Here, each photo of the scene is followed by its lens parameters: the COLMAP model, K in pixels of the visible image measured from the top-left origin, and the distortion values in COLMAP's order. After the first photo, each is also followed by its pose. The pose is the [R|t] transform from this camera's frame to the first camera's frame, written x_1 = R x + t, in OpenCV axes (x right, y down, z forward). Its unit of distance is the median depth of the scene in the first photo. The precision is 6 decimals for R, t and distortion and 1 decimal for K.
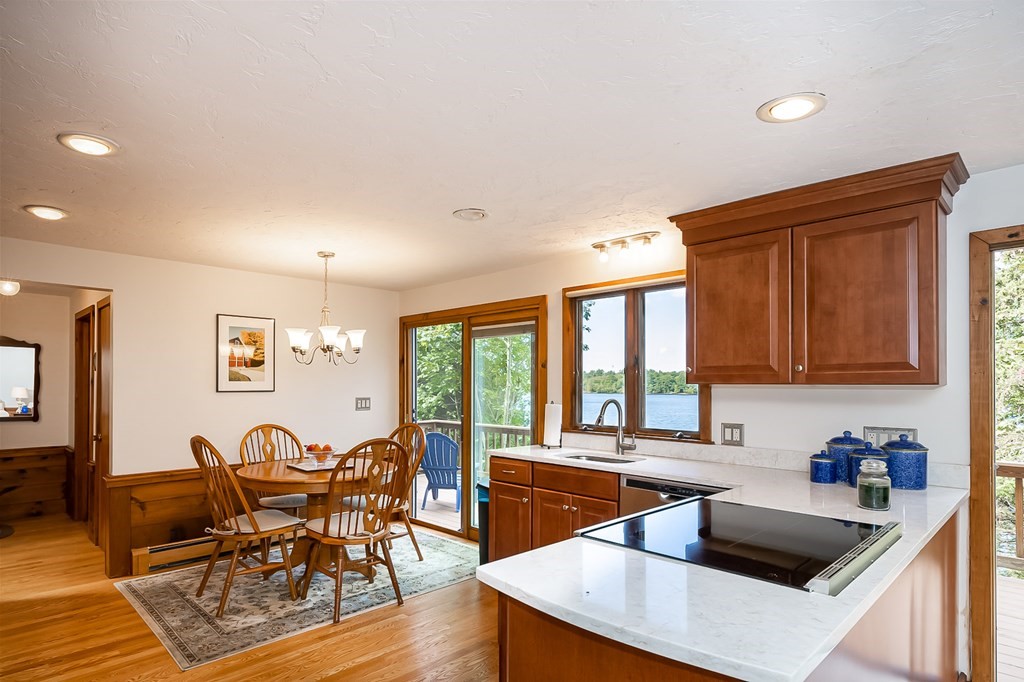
lens RADIAL K [[558.3, 0, 487.0], [0, 558.3, 377.5], [0, 0, 1]] dist [0.002806, 0.003933]
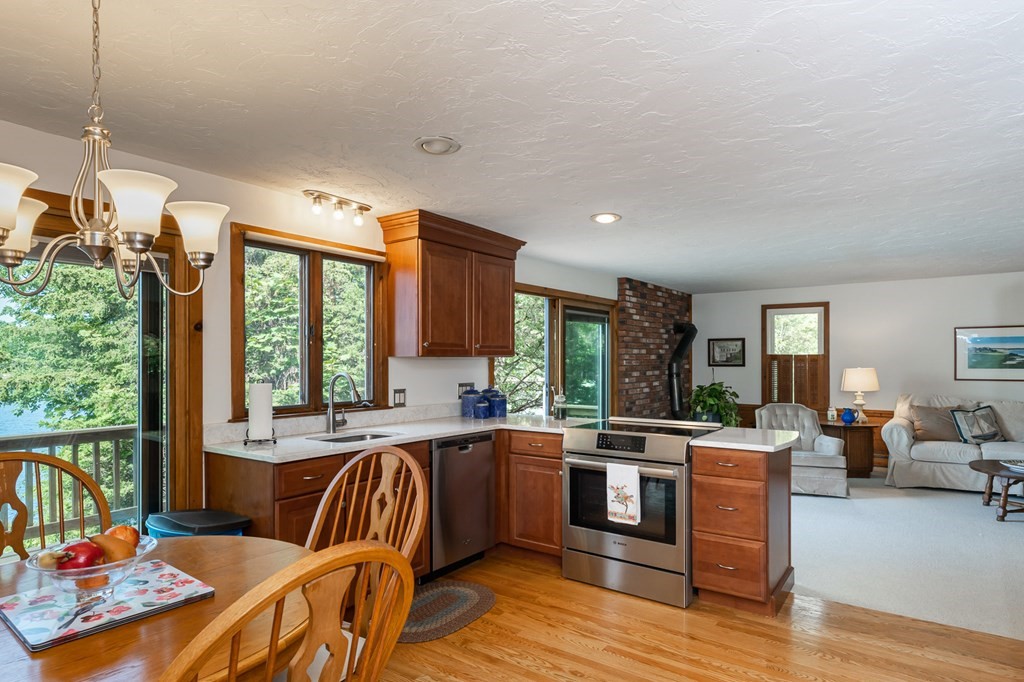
lens RADIAL K [[561.1, 0, 476.8], [0, 561.1, 363.4], [0, 0, 1]] dist [-0.013939, 0.000424]
pose [[-0.130287, -0.009433, 0.991431, -0.699026], [-0.012469, 0.999891, 0.007874, 0.013385], [-0.991398, -0.011336, -0.130391, 0.876784]]
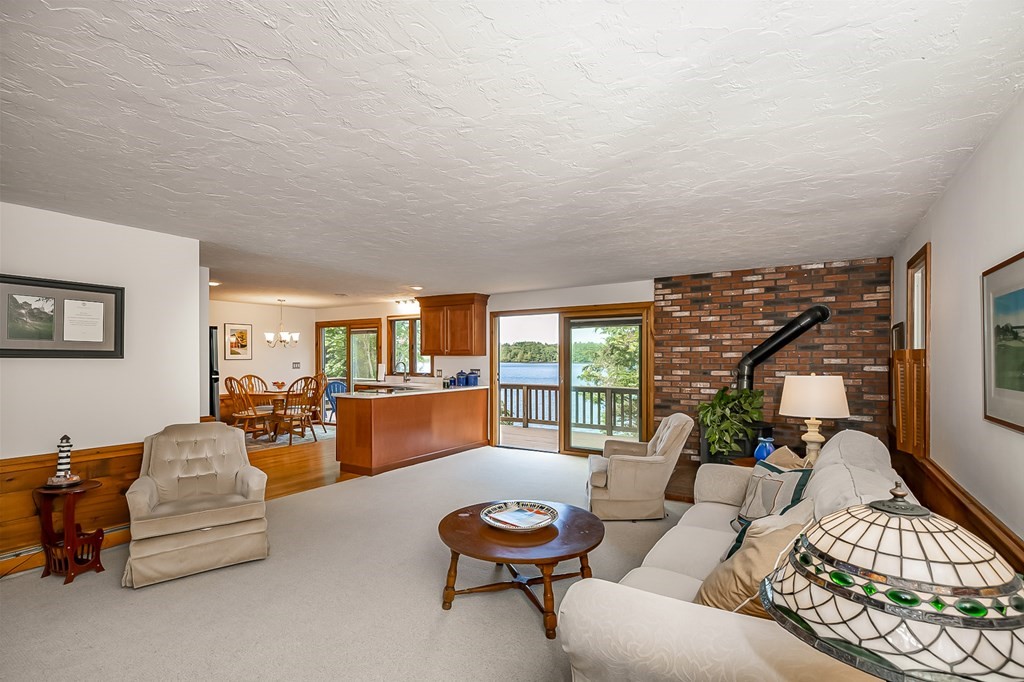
lens RADIAL K [[494.4, 0, 516.3], [0, 494.4, 363.1], [0, 0, 1]] dist [0.005209, -0.001018]
pose [[0.973826, -0.006610, 0.227200, 0.215071], [-0.000102, 0.999564, 0.029517, -0.021545], [-0.227296, -0.028768, 0.973401, -1.349405]]
